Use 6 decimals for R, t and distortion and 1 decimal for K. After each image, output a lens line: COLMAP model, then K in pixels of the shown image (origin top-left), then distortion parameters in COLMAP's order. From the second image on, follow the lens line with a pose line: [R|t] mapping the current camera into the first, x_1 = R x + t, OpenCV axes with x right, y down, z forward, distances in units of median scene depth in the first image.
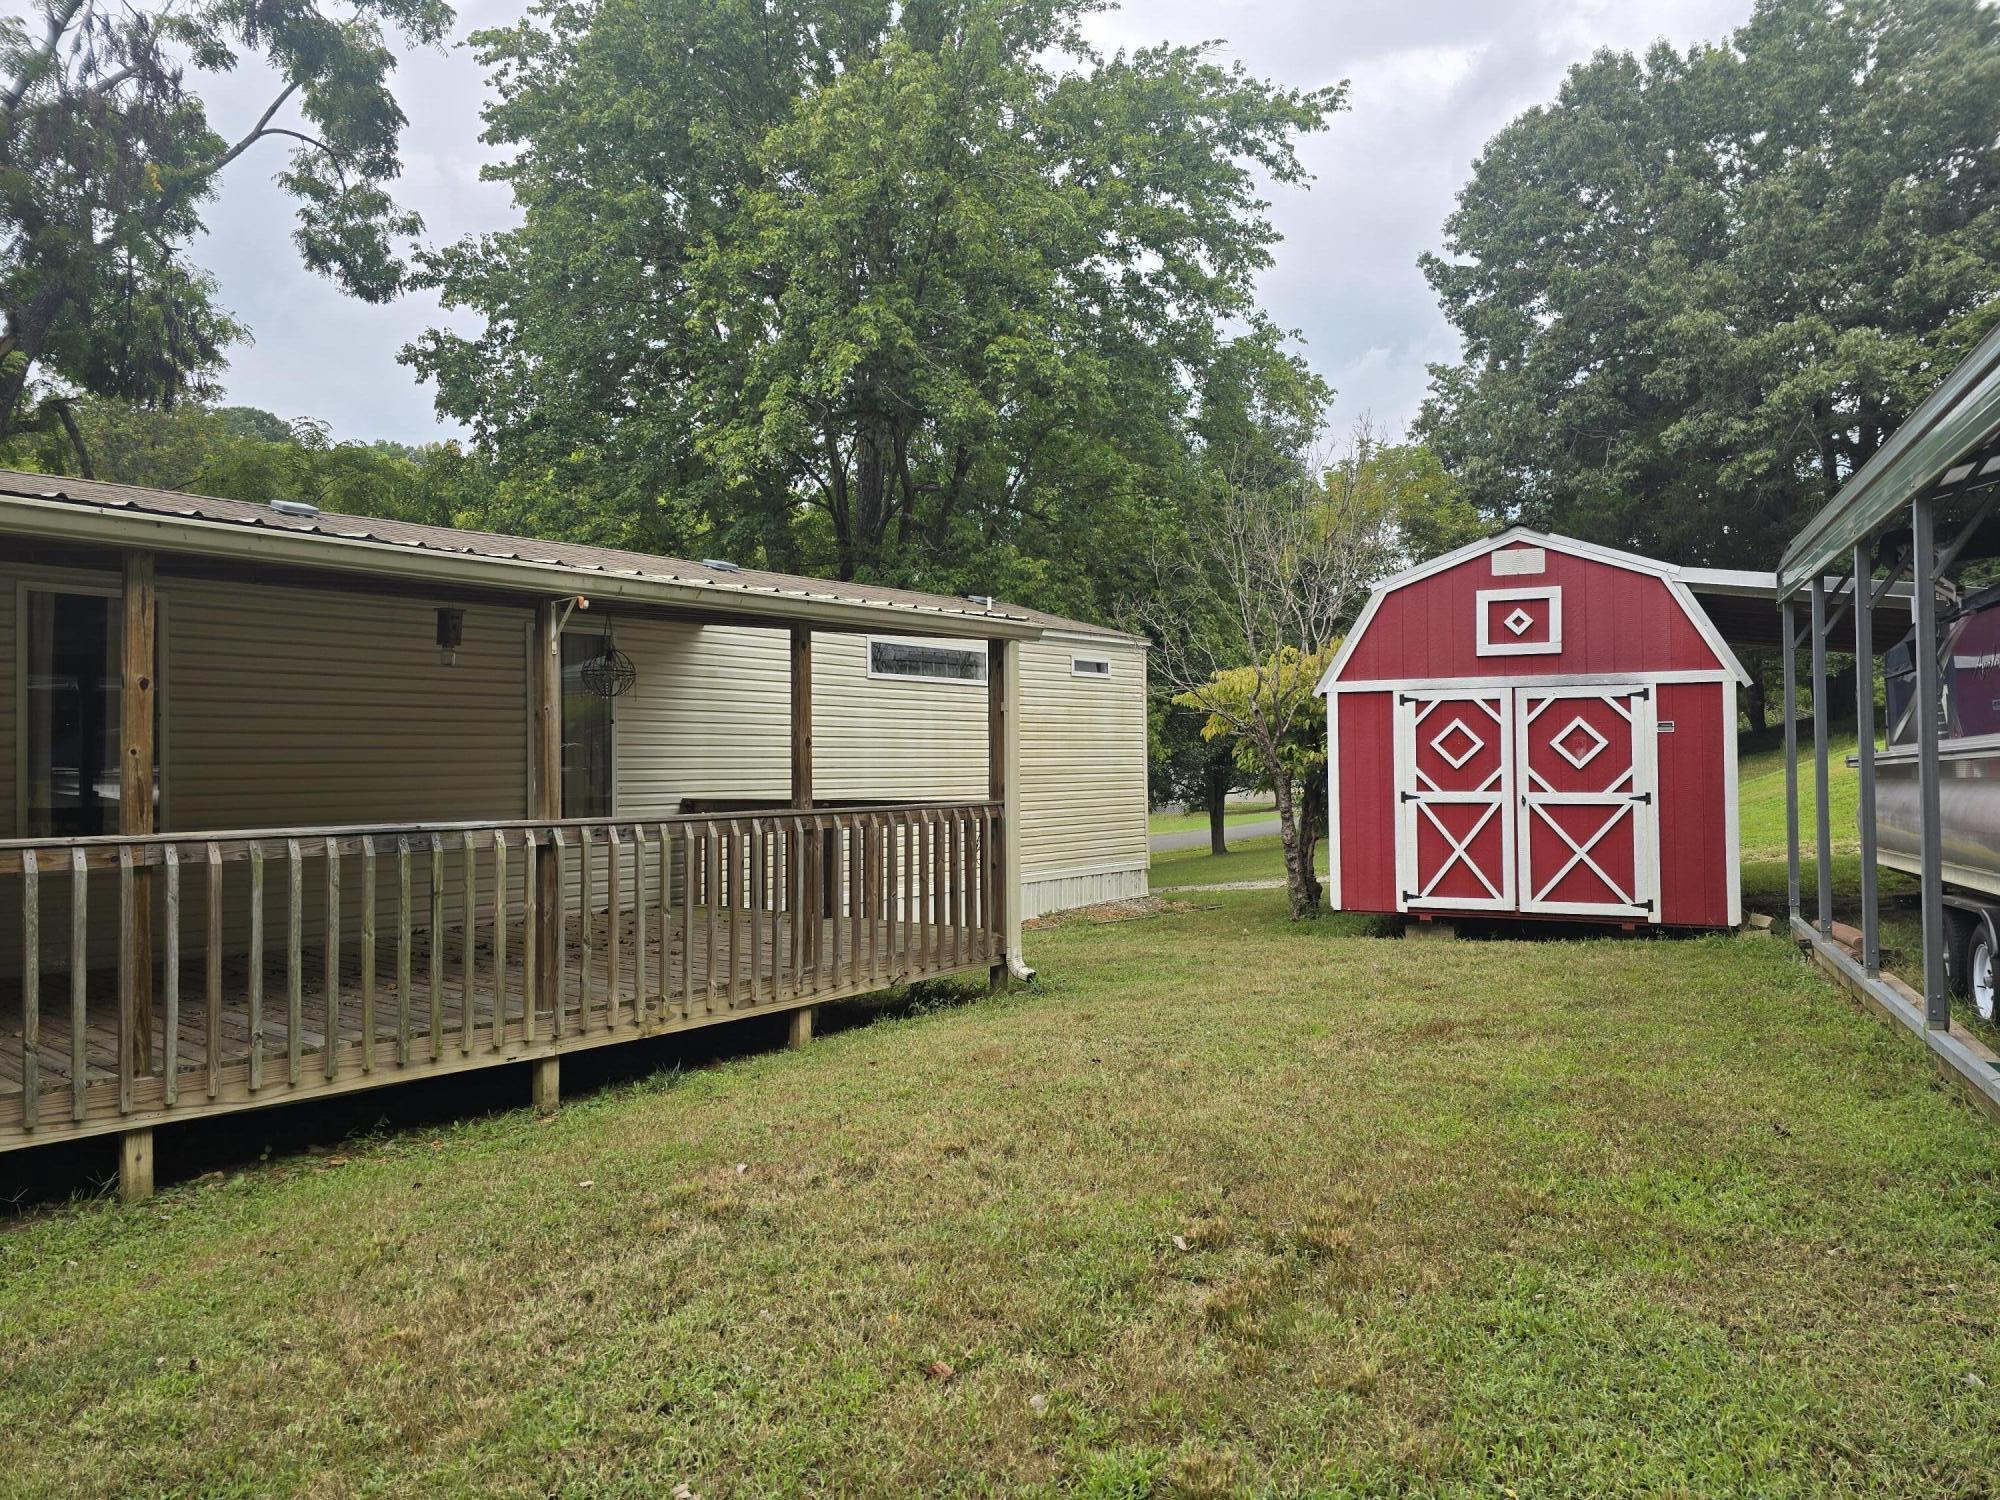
lens RADIAL K [[1347.5, 0, 1020.4], [0, 1347.5, 733.3], [0, 0, 1]] dist [0.059309, -0.057892]
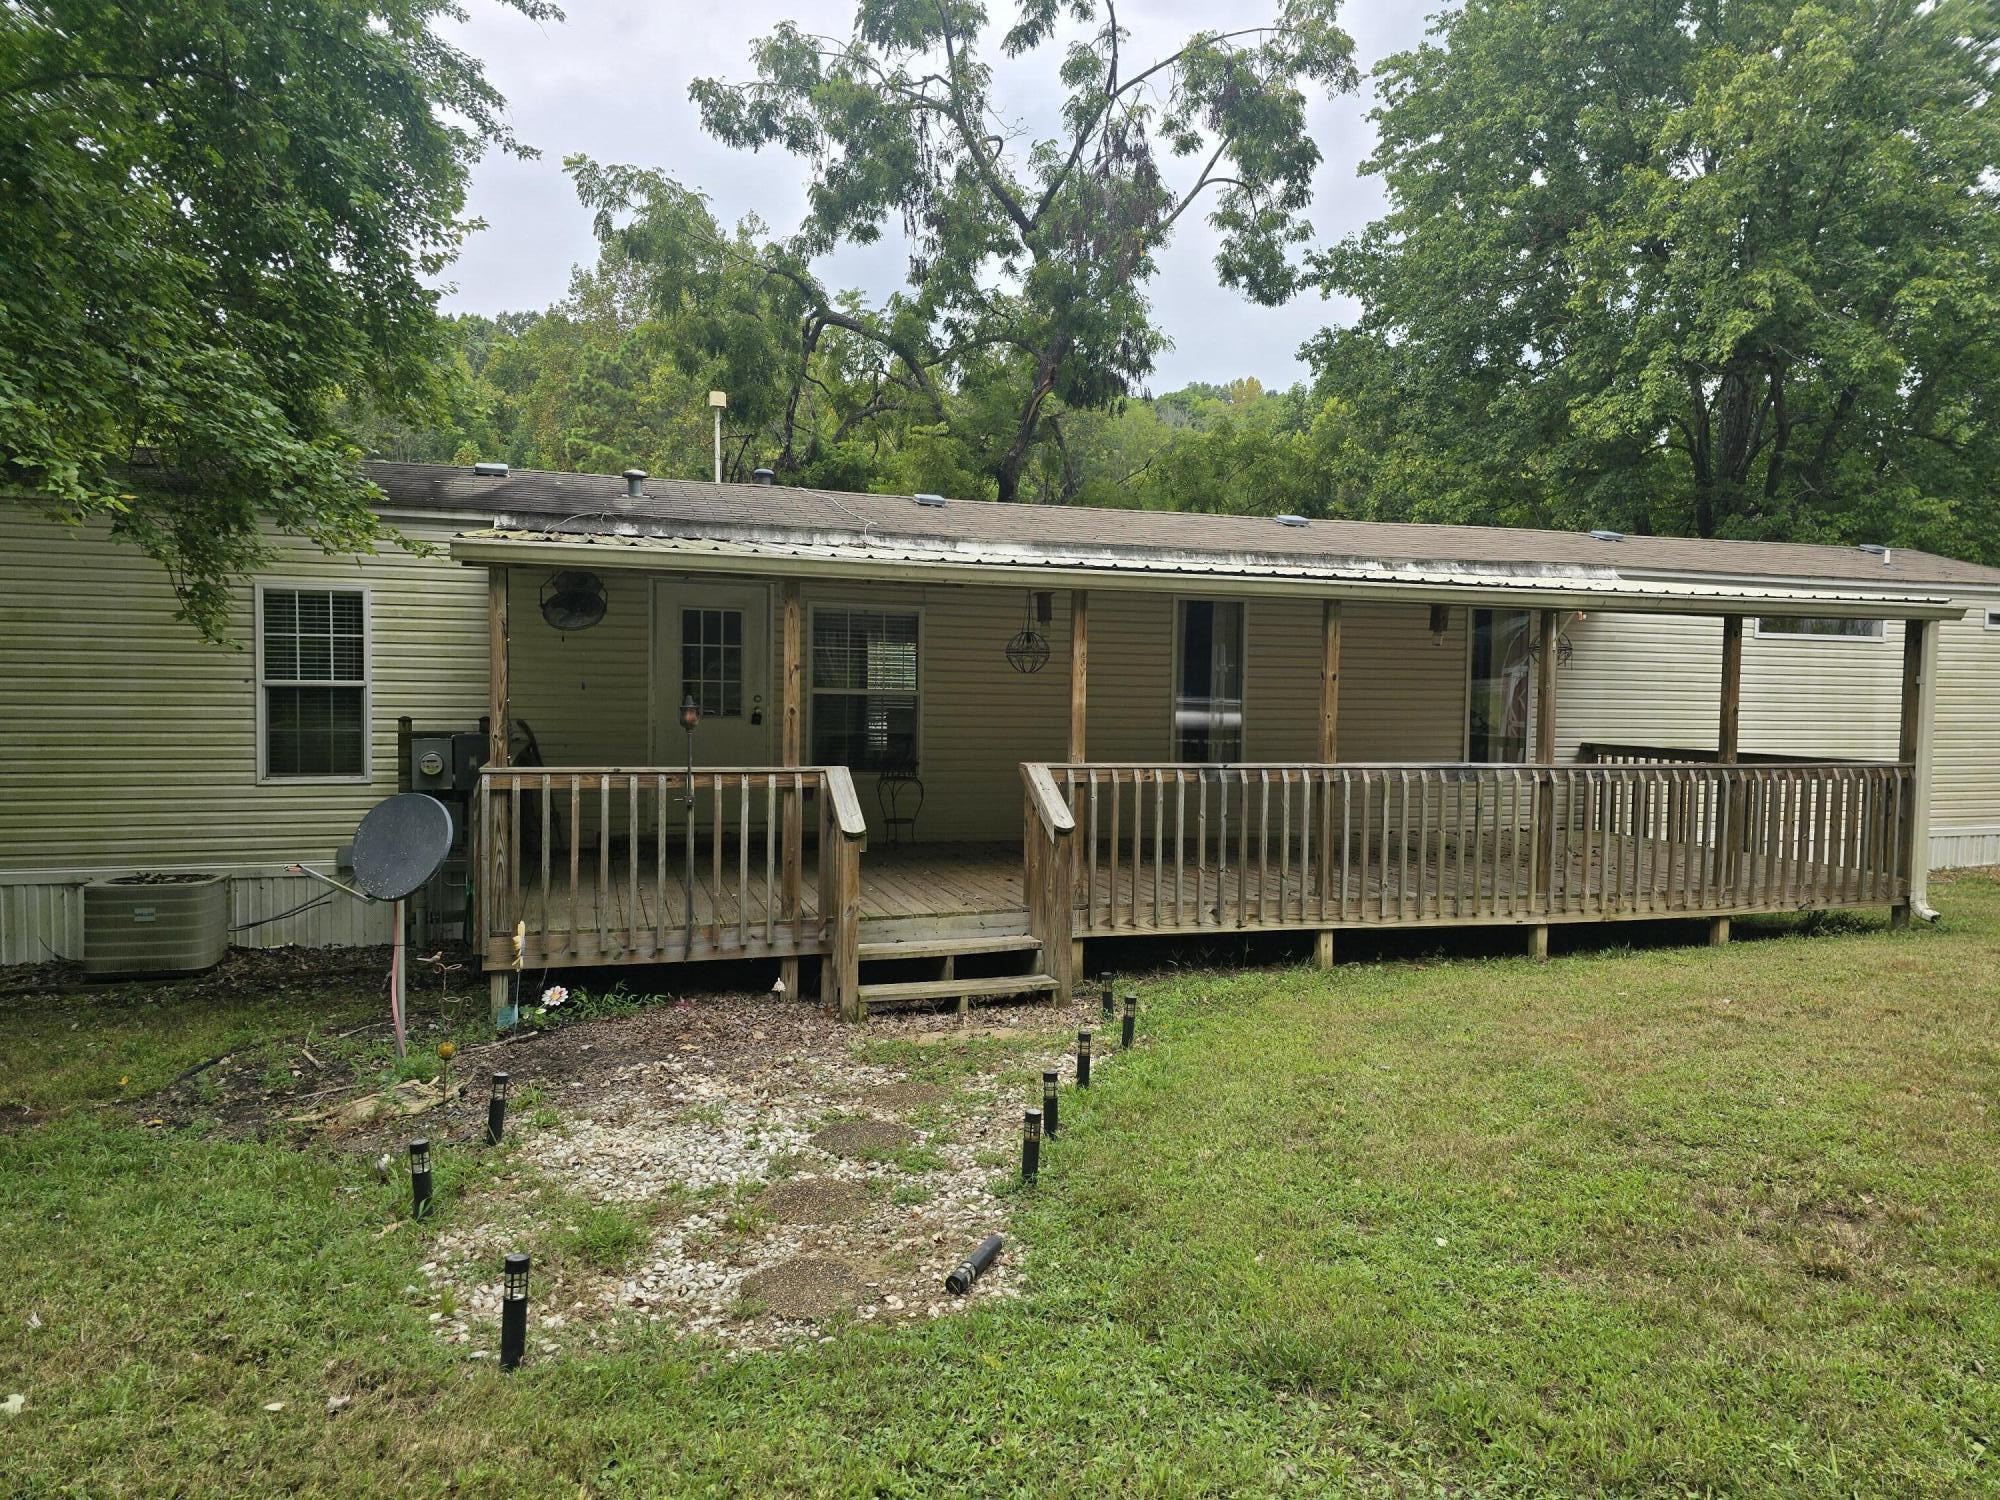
lens RADIAL K [[1347.5, 0, 993.0], [0, 1347.5, 743.3], [0, 0, 1]] dist [0.059309, -0.057892]
pose [[0.839122, 0.048707, -0.541759, -0.020638], [-0.011835, 0.997382, 0.071338, -0.020285], [0.543815, -0.053450, 0.837501, -0.198416]]
